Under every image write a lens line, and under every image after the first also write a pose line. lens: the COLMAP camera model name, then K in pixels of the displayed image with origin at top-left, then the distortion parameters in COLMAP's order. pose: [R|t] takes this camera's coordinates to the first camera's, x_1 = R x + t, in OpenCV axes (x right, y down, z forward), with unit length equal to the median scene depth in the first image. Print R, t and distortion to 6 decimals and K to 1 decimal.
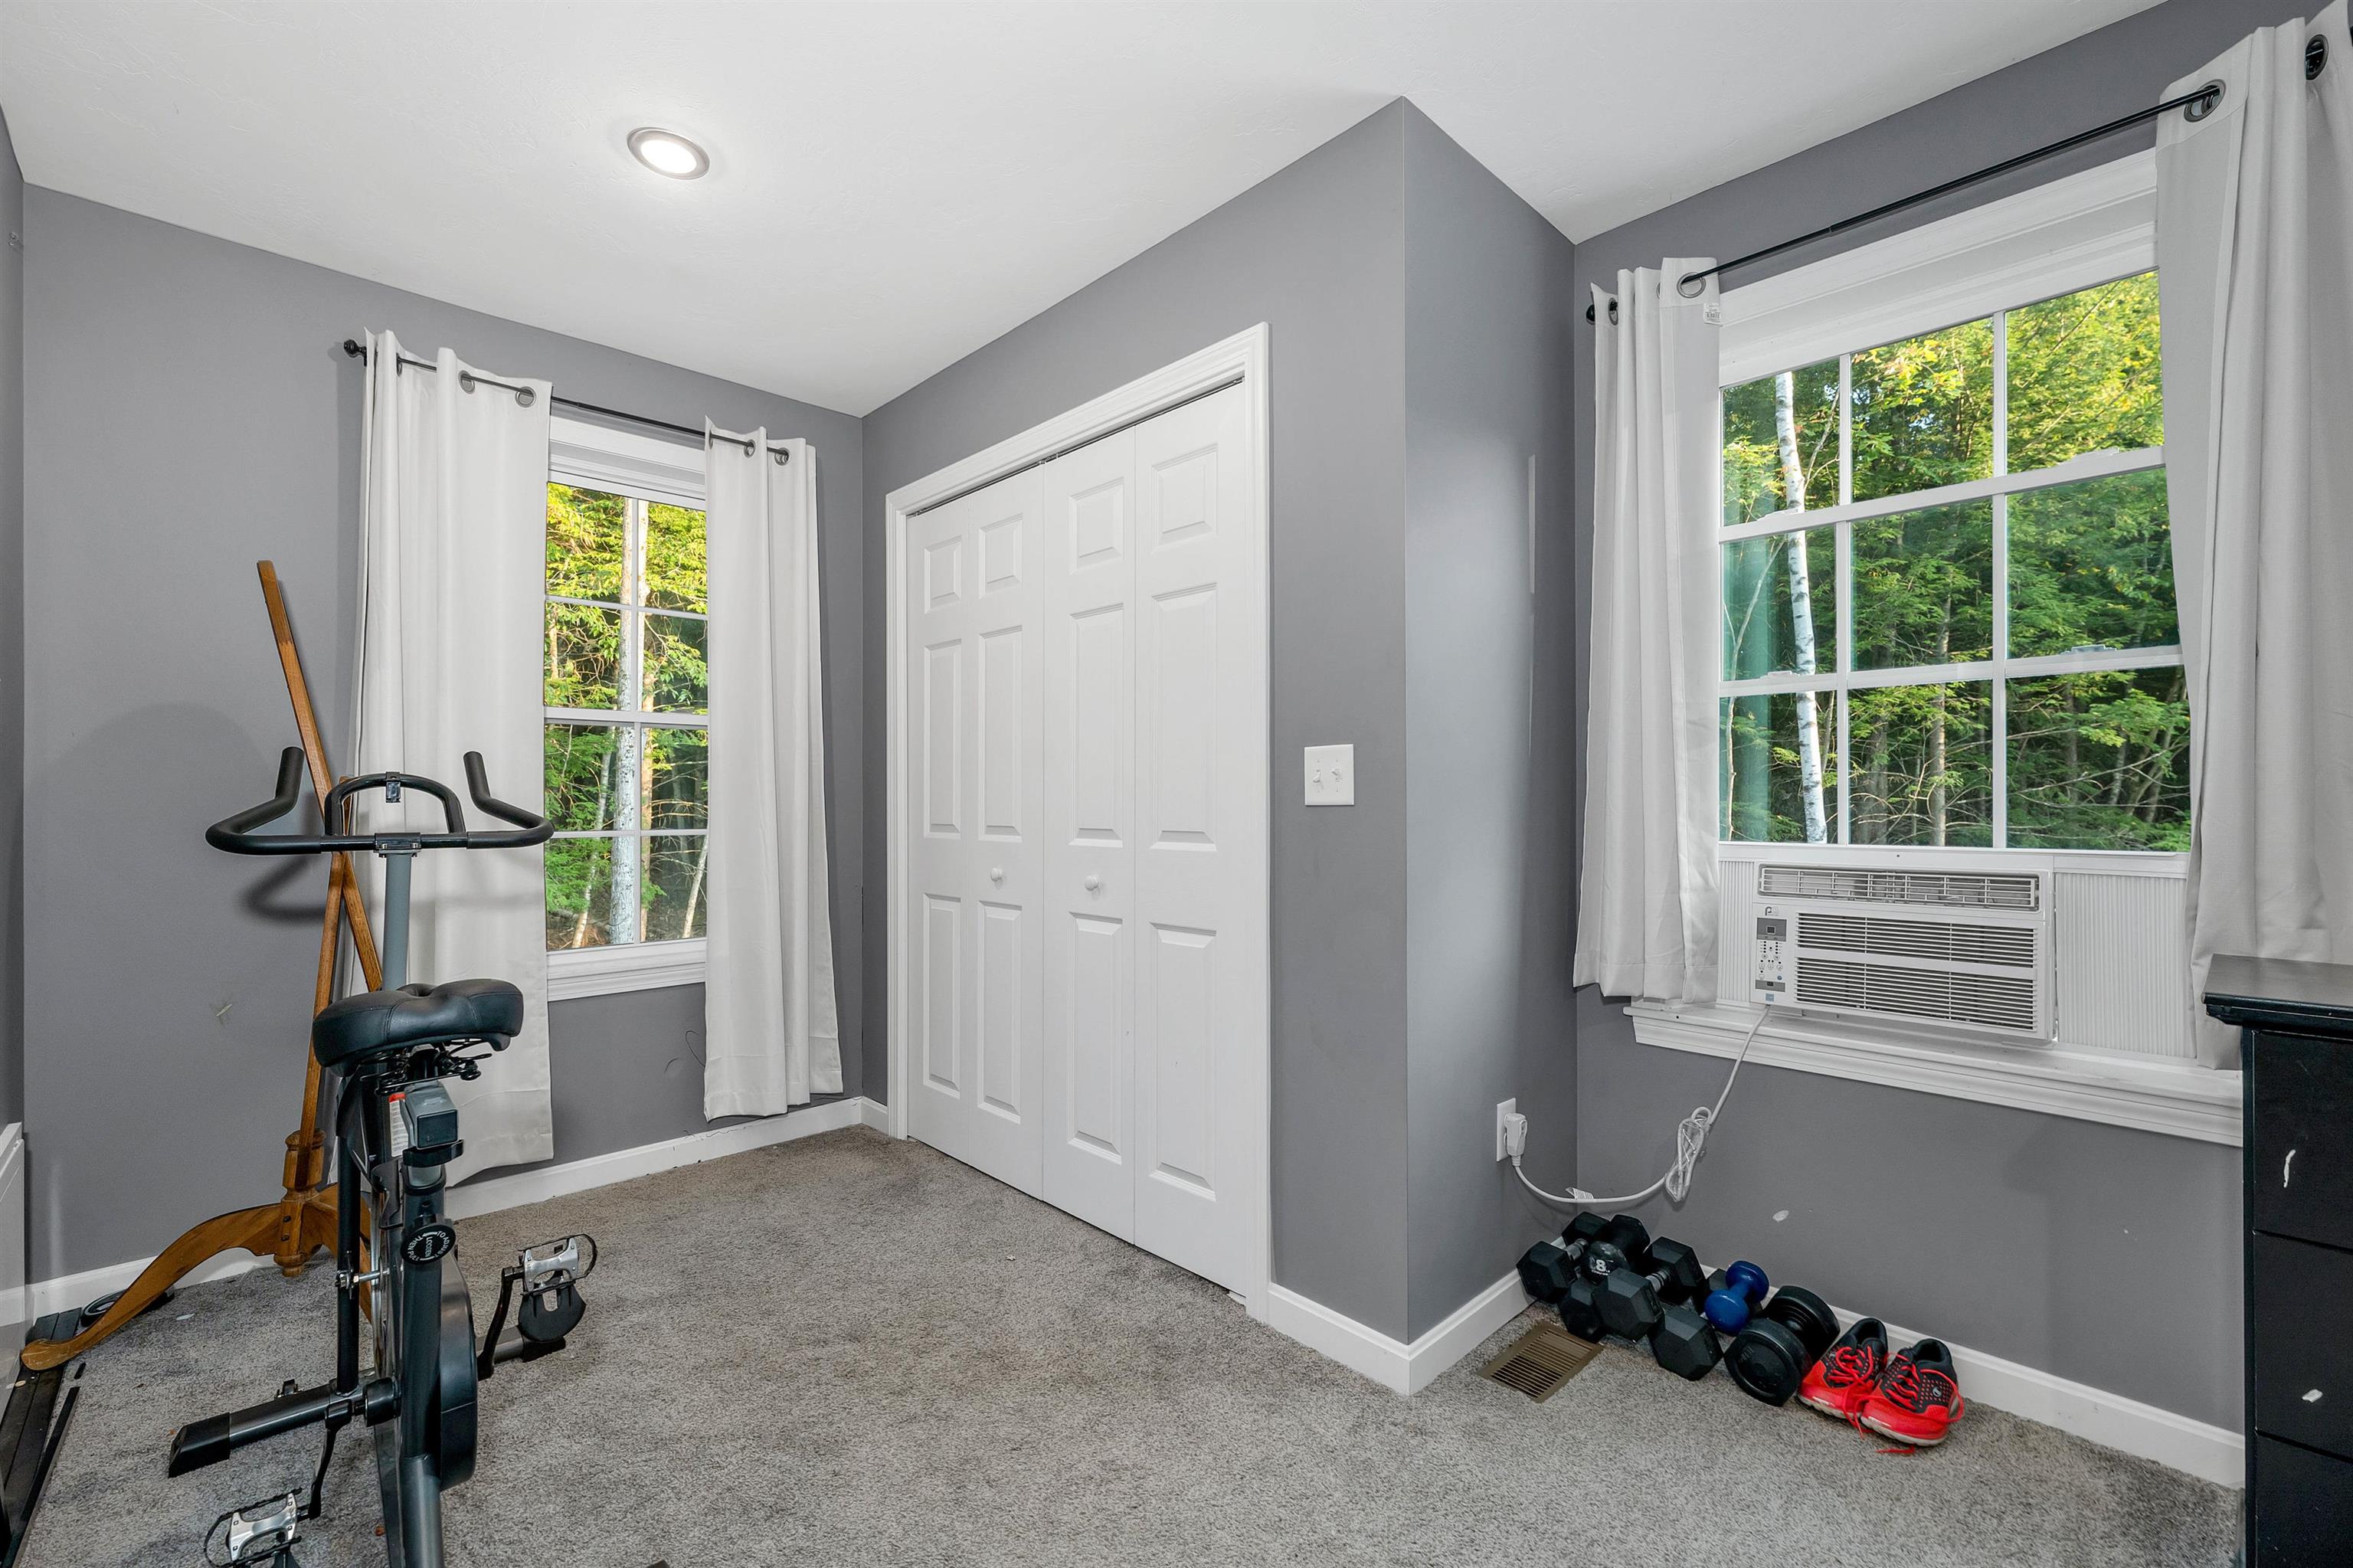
lens RADIAL K [[988.5, 0, 1182.1], [0, 988.5, 796.8], [0, 0, 1]] dist [0.001173, -0.000119]
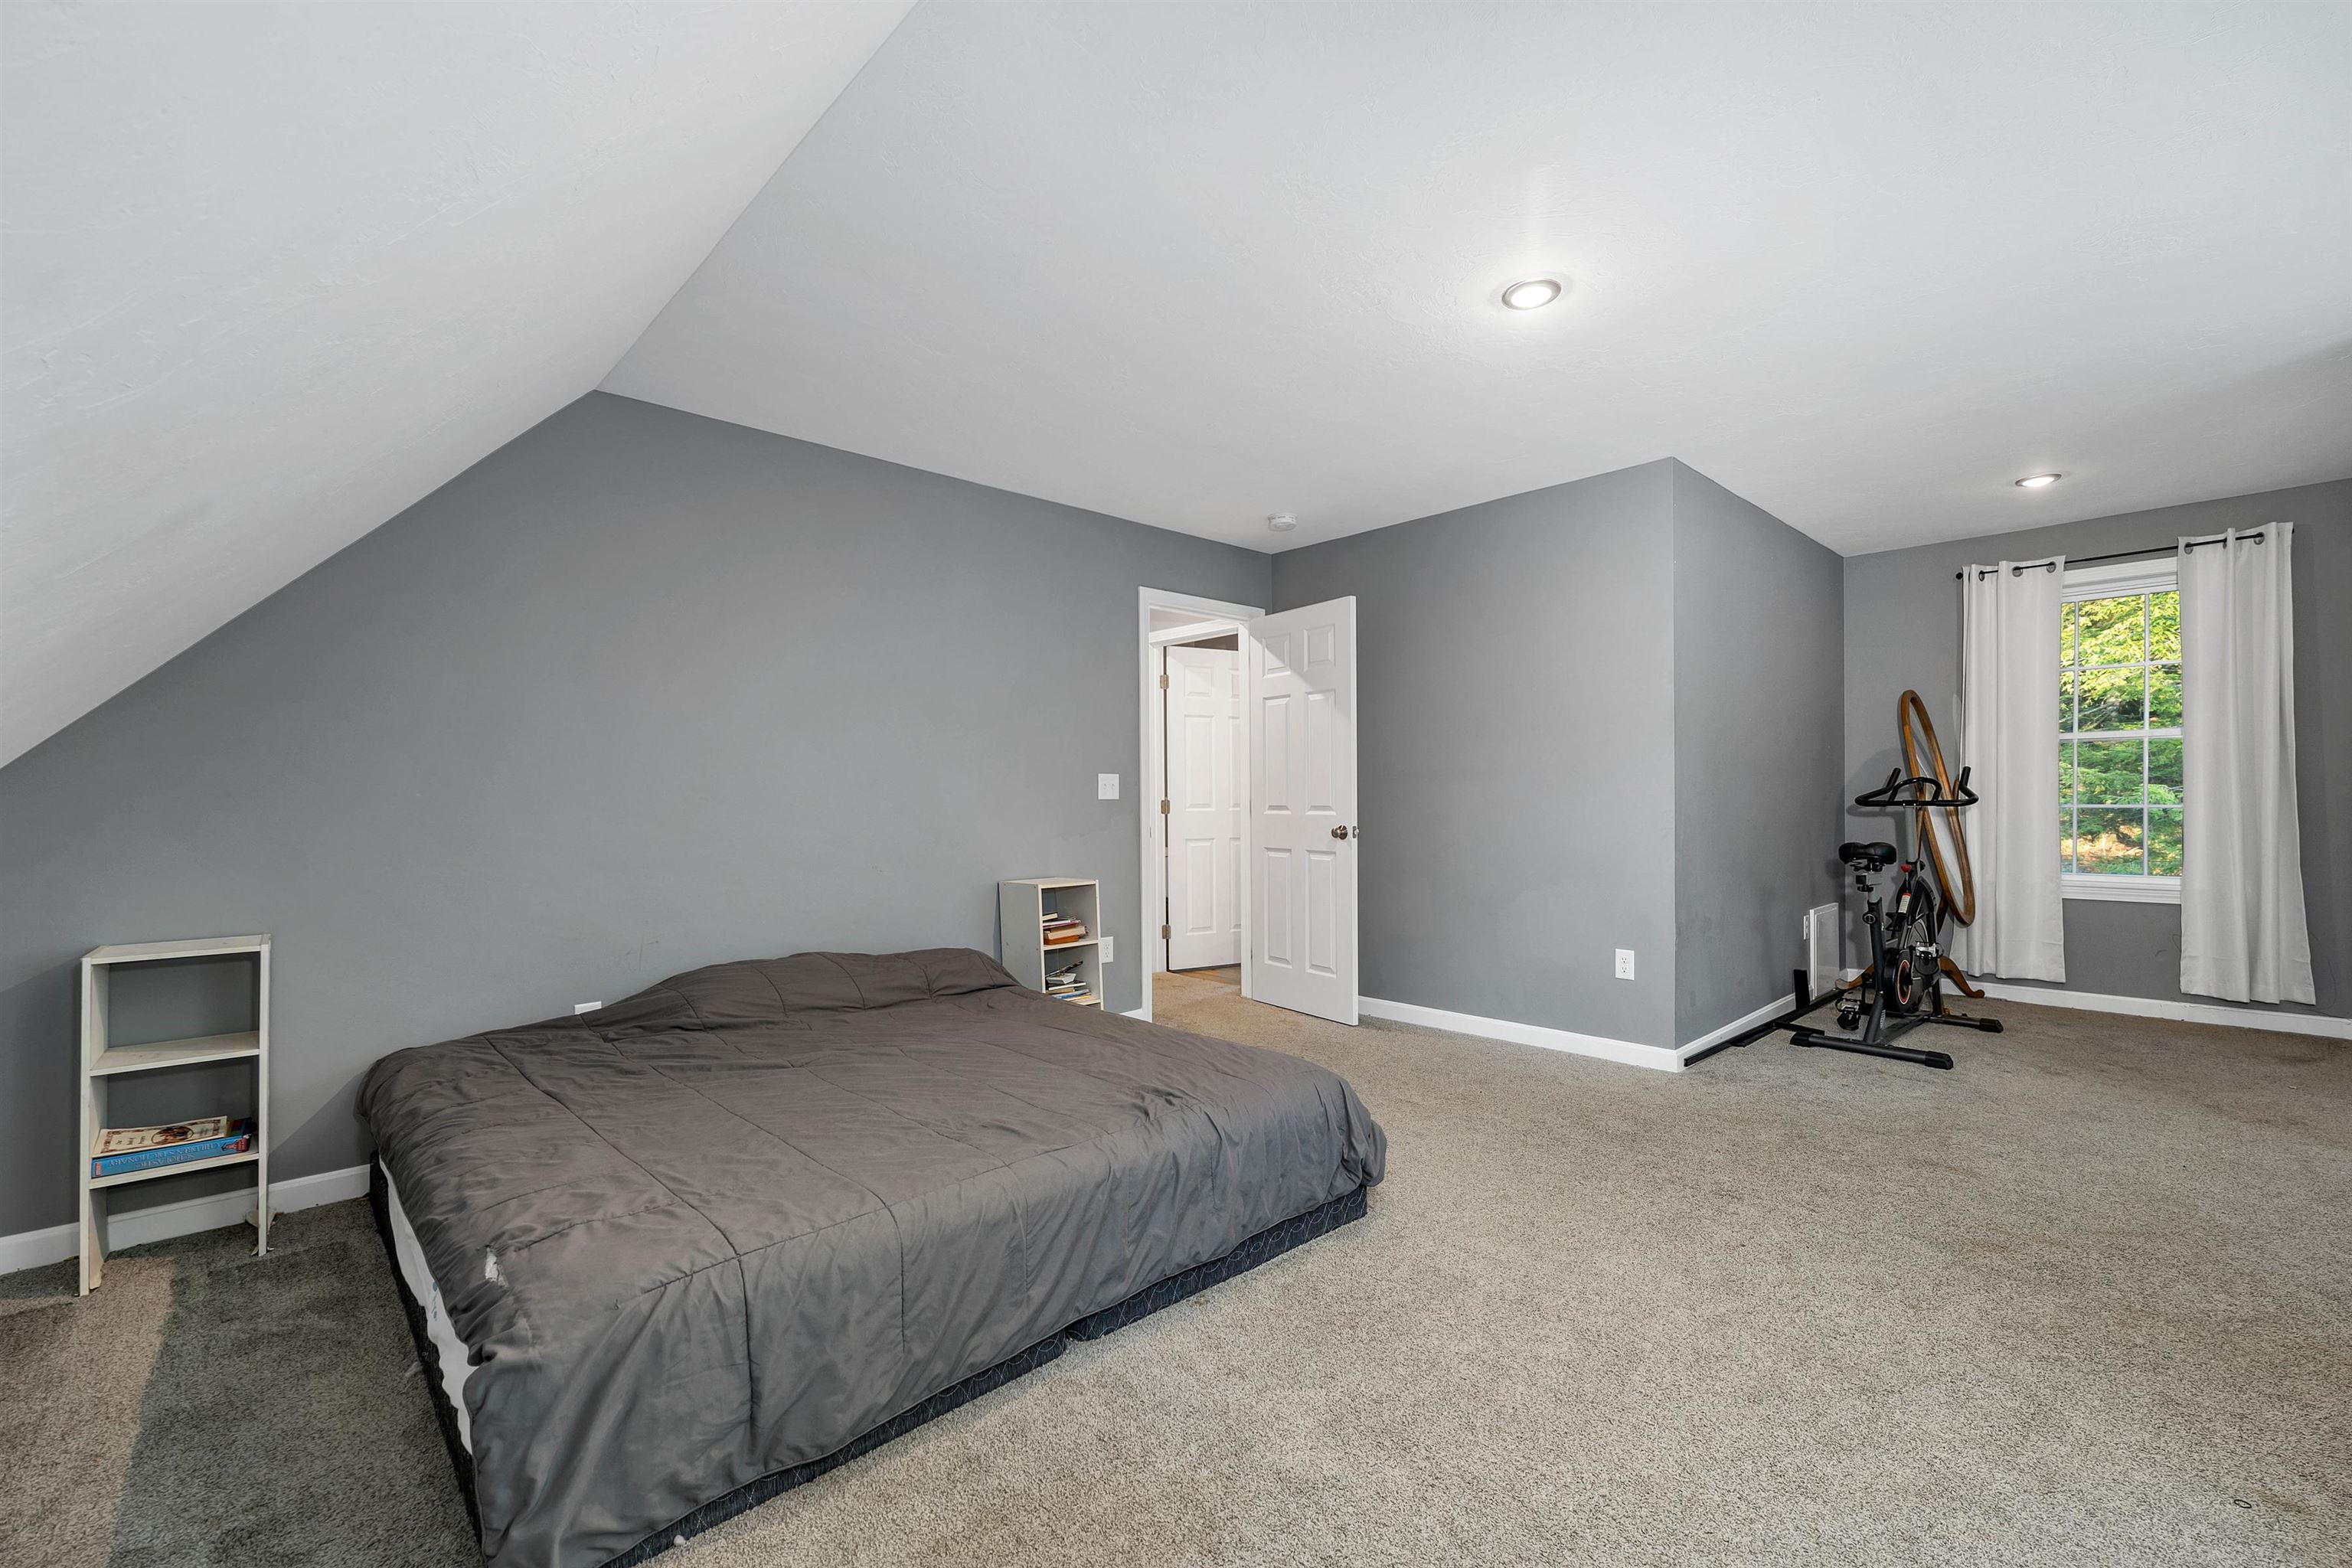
lens RADIAL K [[988.1, 0, 1181.6], [0, 988.1, 796.8], [0, 0, 1]] dist [0.001173, -0.000119]
pose [[-0.023988, -0.003393, -0.999706, 1.219331], [0.010256, 0.999941, -0.003640, 0.010516], [0.999660, -0.010340, -0.023952, -0.575575]]
